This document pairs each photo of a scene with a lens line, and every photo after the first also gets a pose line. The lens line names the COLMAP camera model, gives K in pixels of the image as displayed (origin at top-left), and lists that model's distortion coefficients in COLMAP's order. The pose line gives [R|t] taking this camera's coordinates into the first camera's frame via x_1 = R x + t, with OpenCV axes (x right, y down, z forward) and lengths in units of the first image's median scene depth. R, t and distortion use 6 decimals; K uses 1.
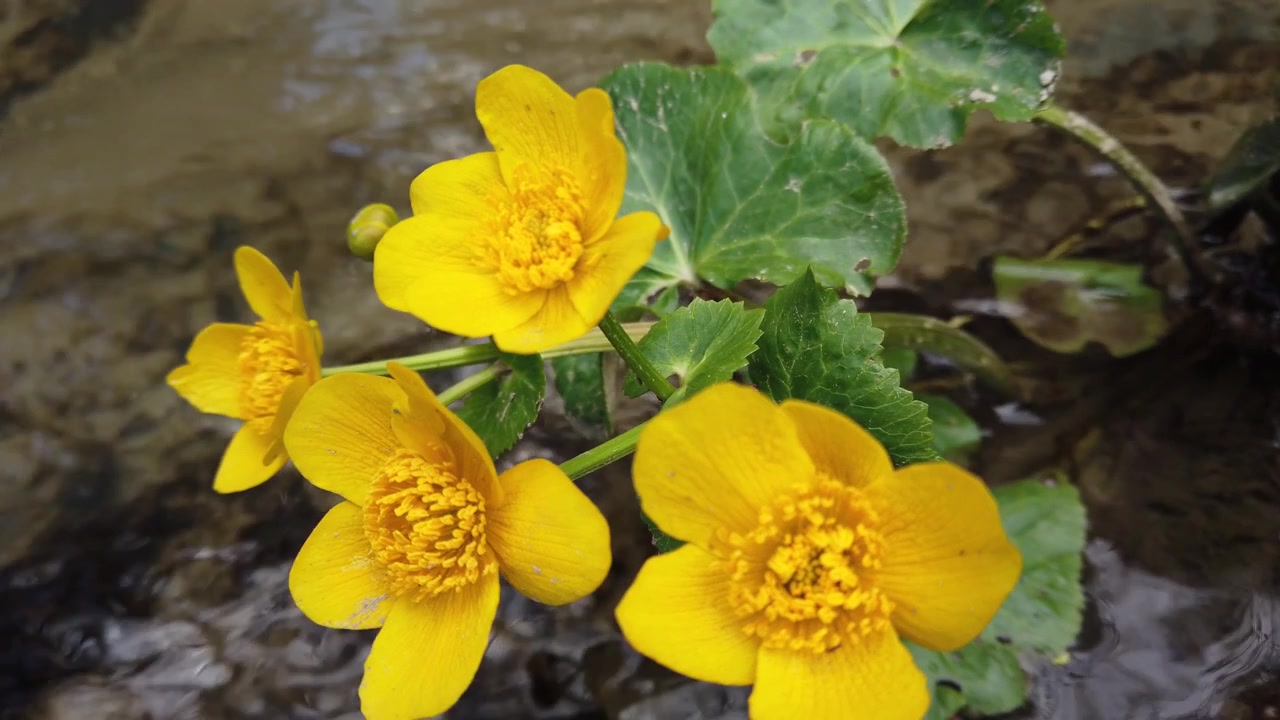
lens RADIAL K [[1041.5, 0, 640.0], [0, 1041.5, 360.0], [0, 0, 1]] dist [-0.056507, 0.467946]
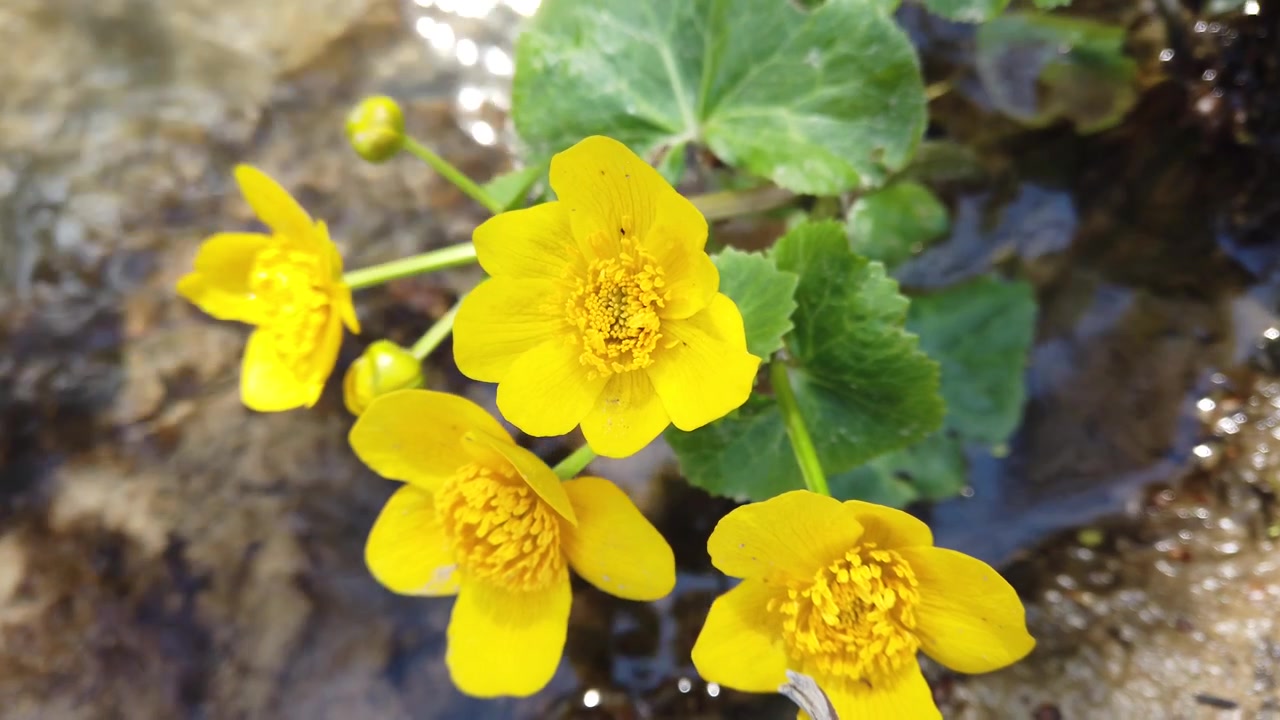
lens RADIAL K [[1035.6, 0, 640.0], [0, 1035.6, 360.0], [0, 0, 1]] dist [0.003195, -0.001443]
pose [[0.995437, -0.009833, 0.094917, -0.162861], [-0.029568, 0.913939, 0.404773, -0.464469], [-0.090729, -0.405733, 0.909477, 0.057816]]
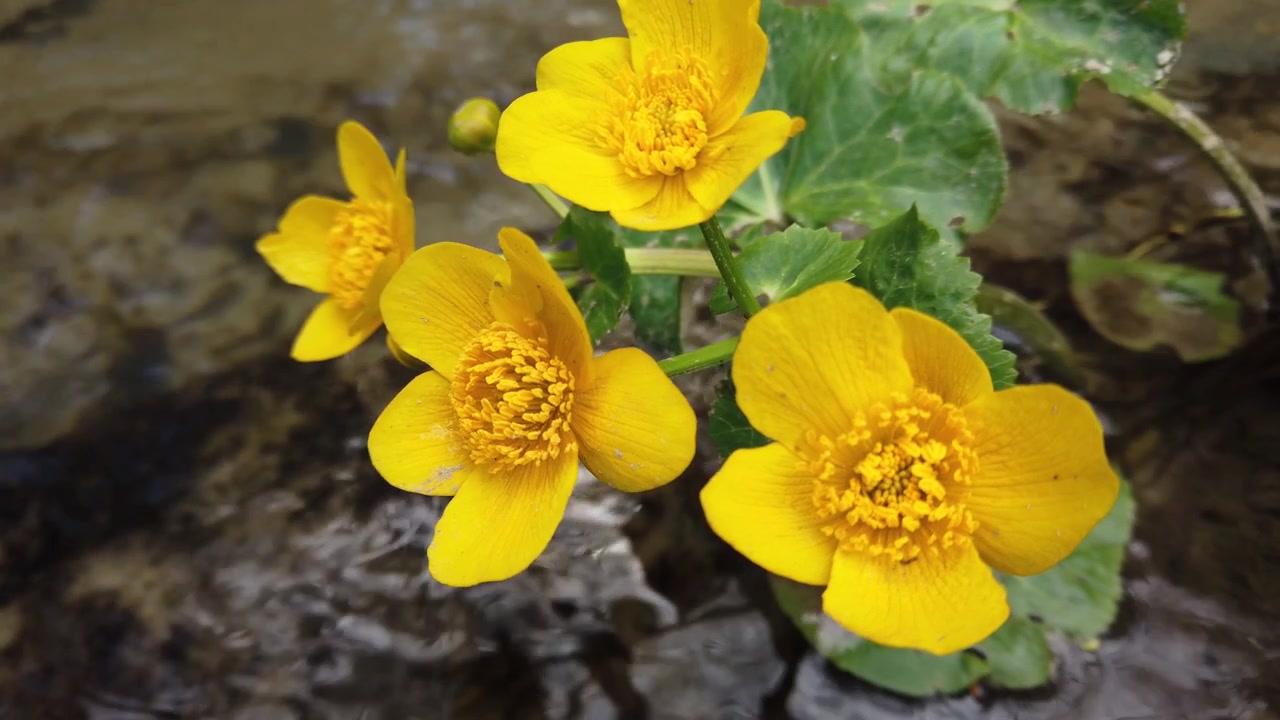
lens RADIAL K [[1043.8, 0, 640.0], [0, 1043.8, 360.0], [0, 0, 1]] dist [0.006794, -0.007902]
pose [[0.991392, 0.127693, -0.028935, -0.059065], [-0.127028, 0.991615, 0.023749, 0.082563], [0.031725, -0.019869, 0.999299, -0.009921]]
